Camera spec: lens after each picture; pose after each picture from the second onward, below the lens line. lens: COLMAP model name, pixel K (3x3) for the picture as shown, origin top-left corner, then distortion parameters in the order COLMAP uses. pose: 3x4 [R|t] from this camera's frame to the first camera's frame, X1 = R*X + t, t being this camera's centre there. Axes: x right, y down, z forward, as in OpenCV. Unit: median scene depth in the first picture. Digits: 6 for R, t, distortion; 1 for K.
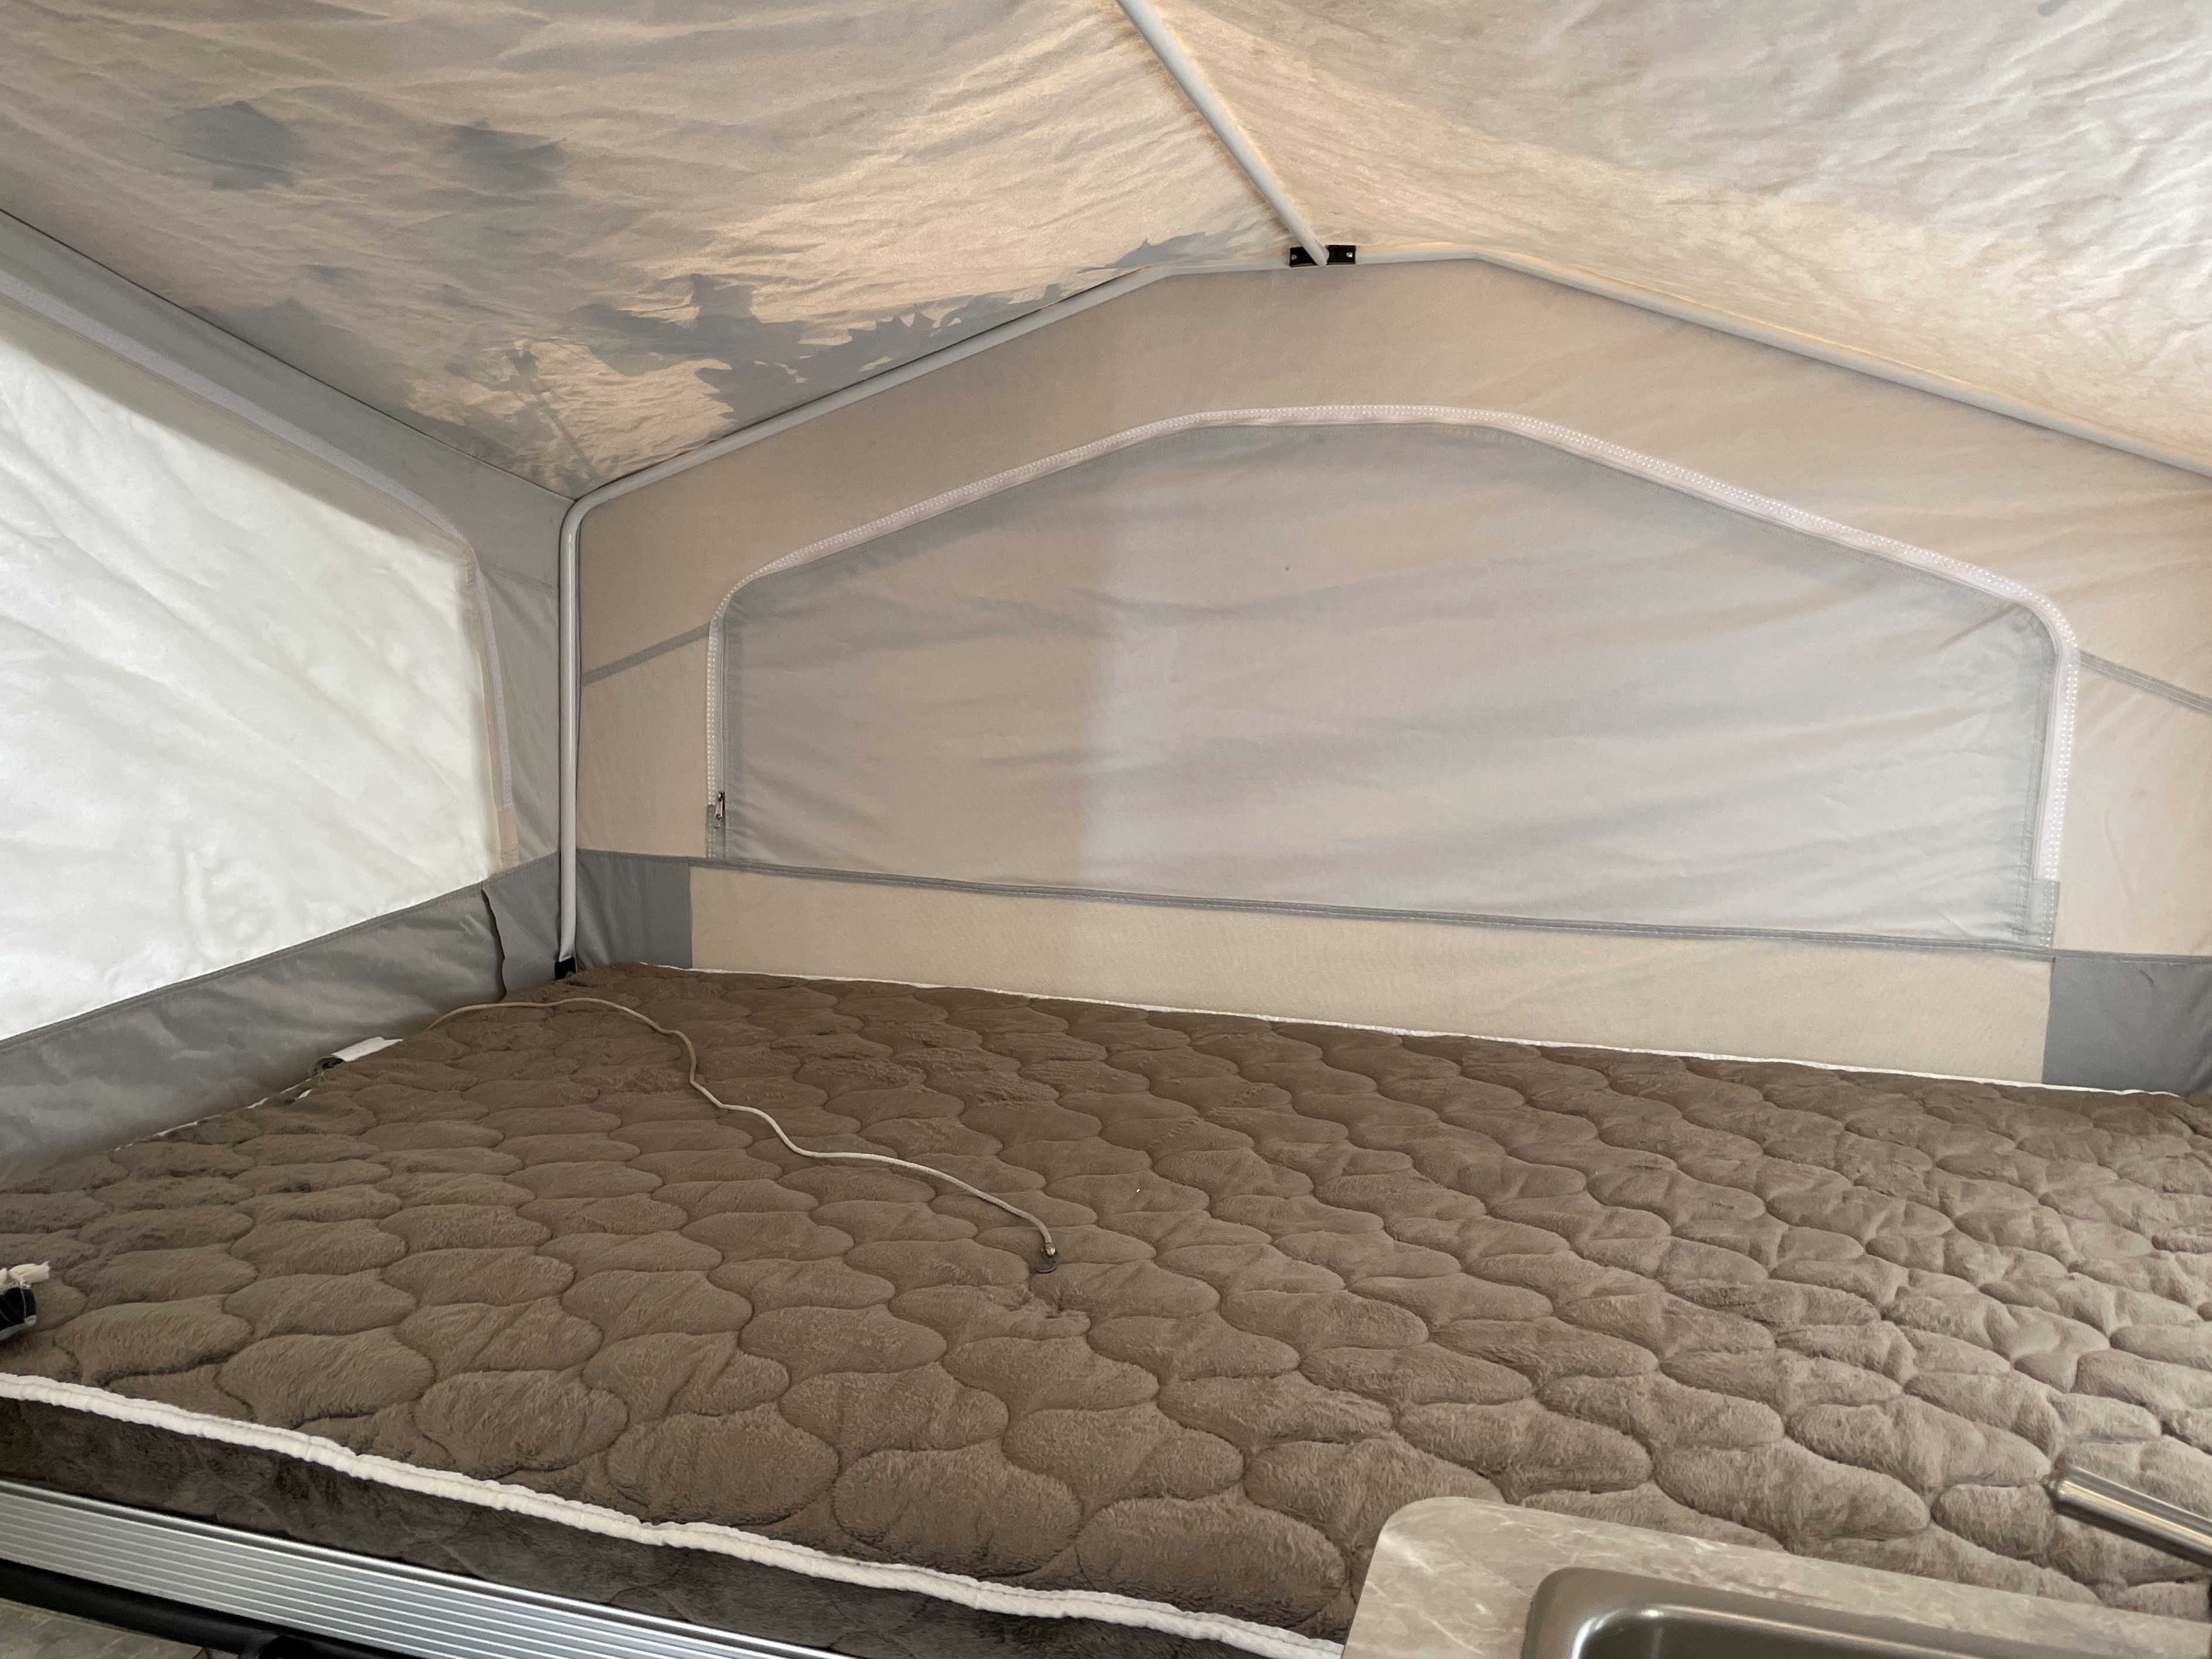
lens RADIAL K [[1732.7, 0, 1106.0], [0, 1732.7, 829.5], [0, 0, 1]] dist [0.009970, -0.005060]
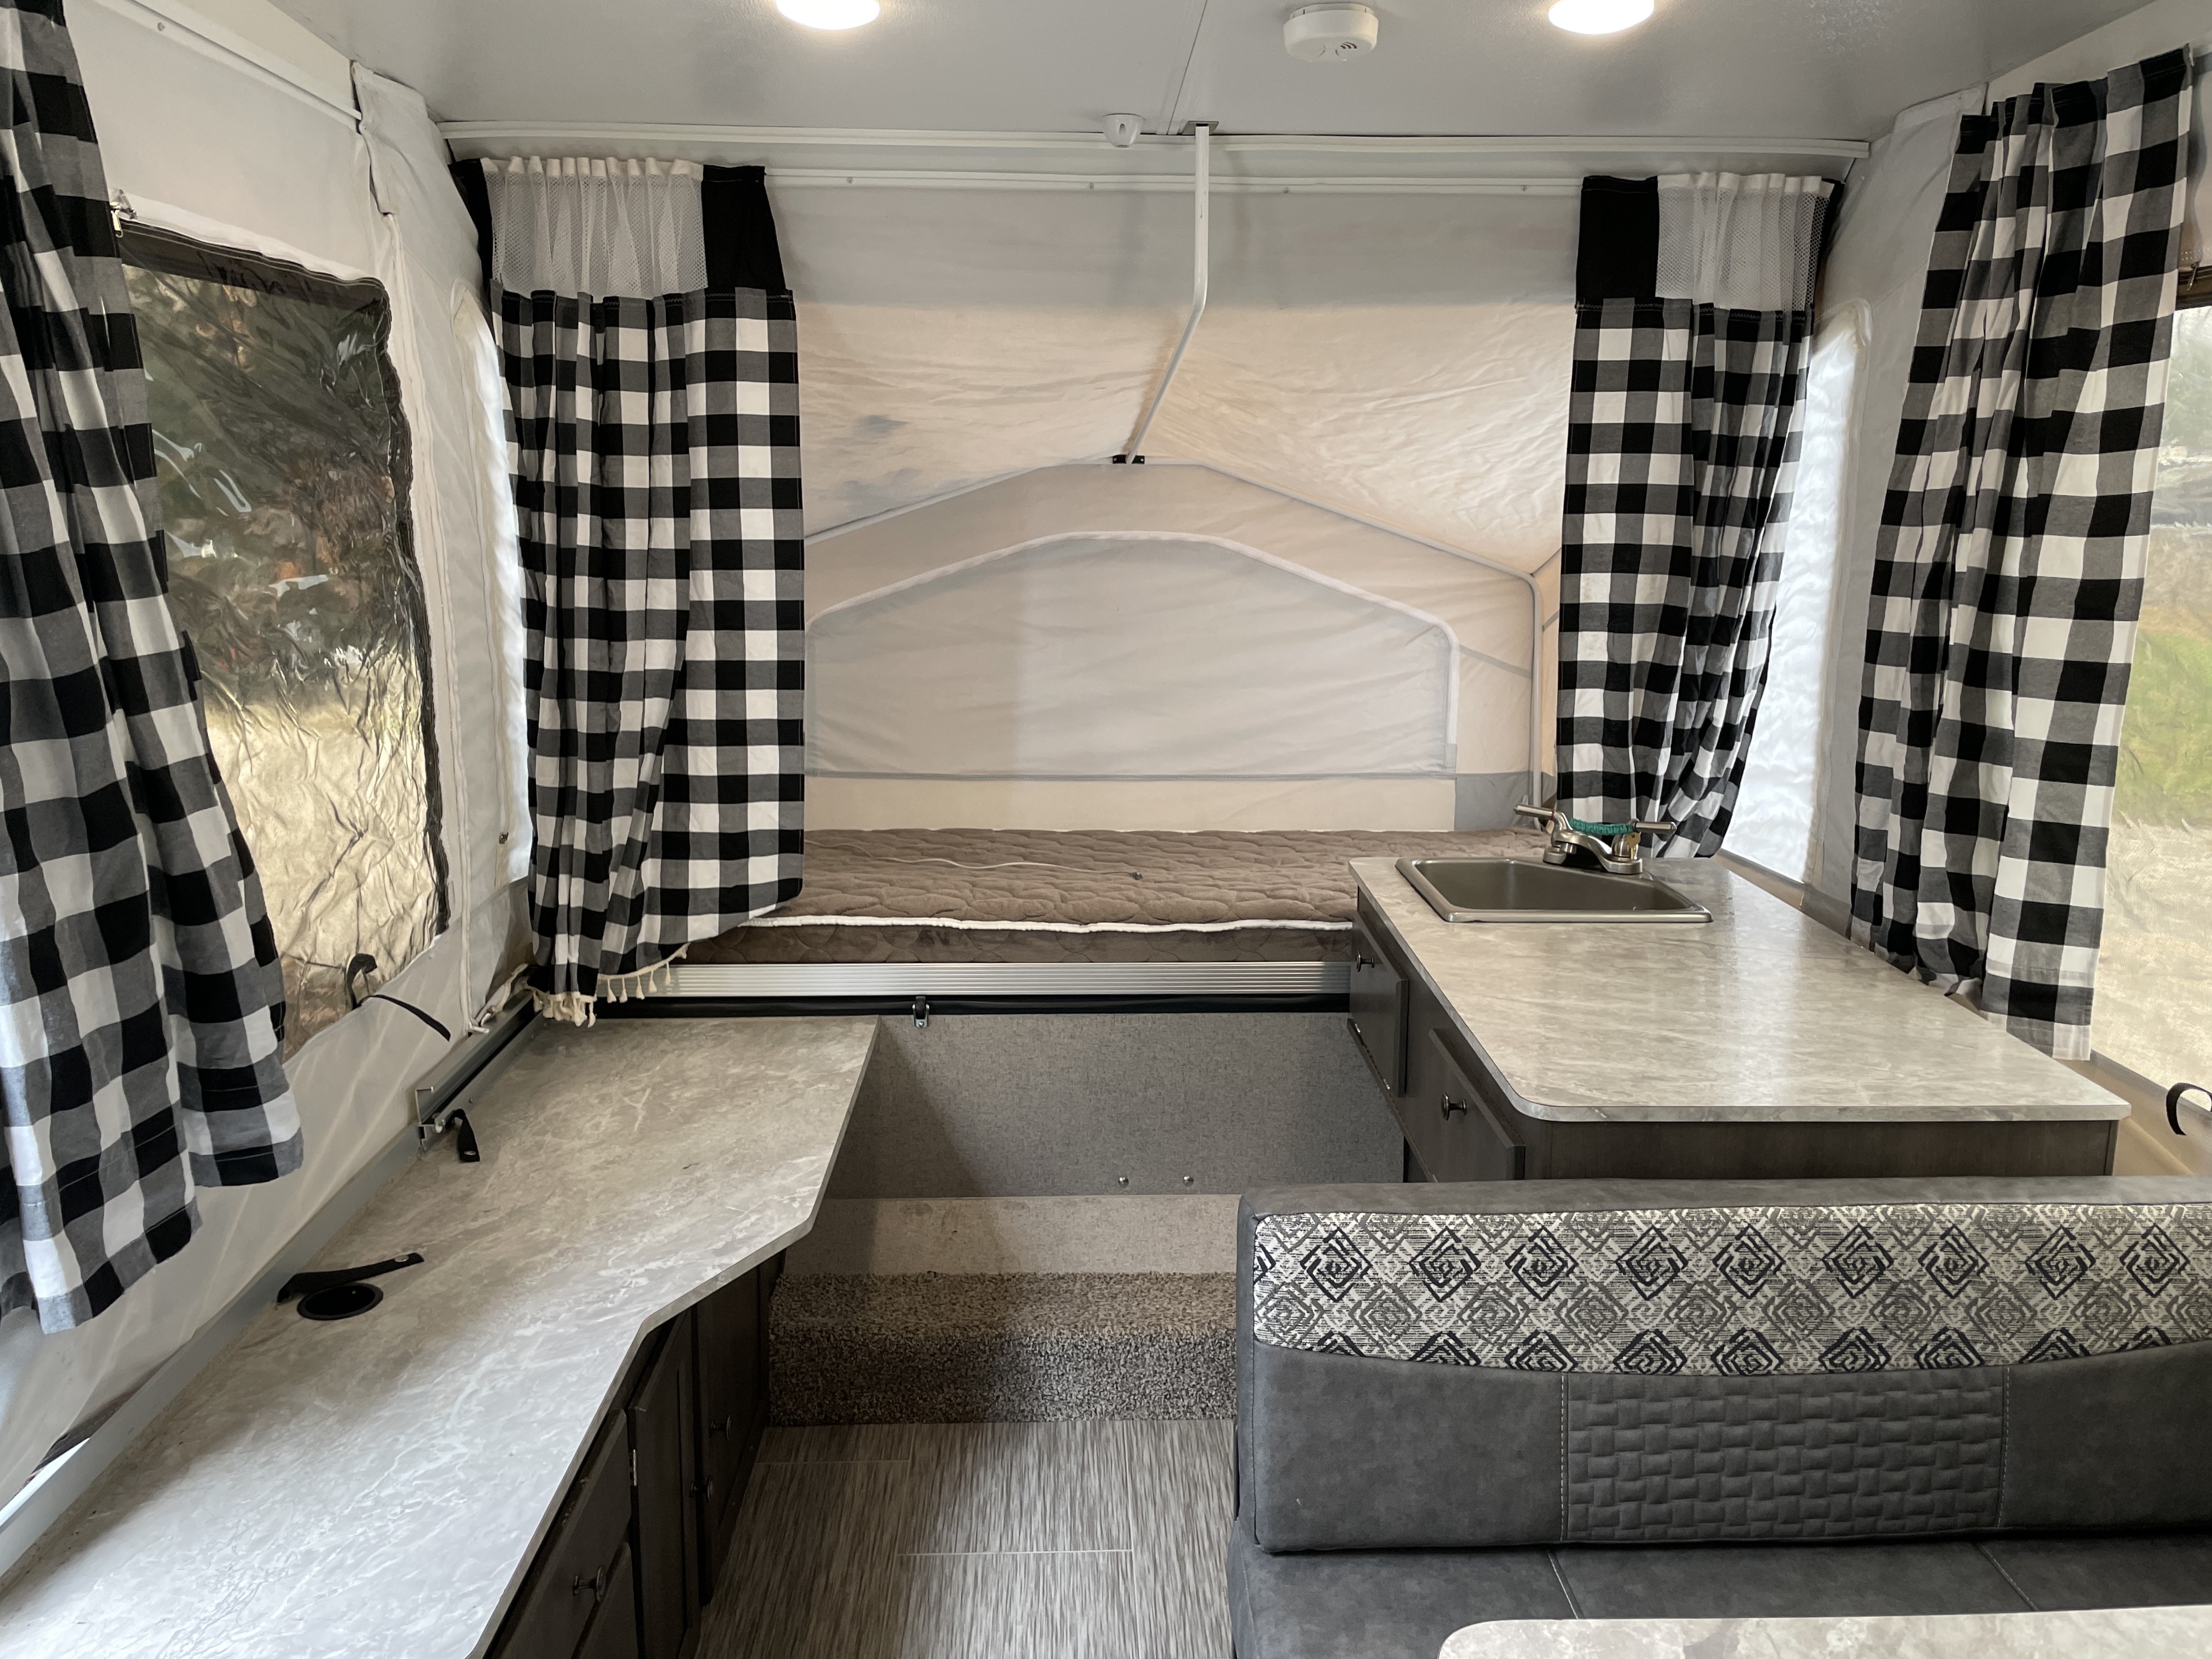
lens RADIAL K [[1649.9, 0, 1106.0], [0, 1649.9, 829.5], [0, 0, 1]] dist [0.044174, -0.001545]
pose [[0.936836, -0.039719, 0.347505, -0.632617], [0.050654, 0.998464, -0.022438, 0.161623], [-0.346080, 0.038623, 0.937409, -0.864418]]
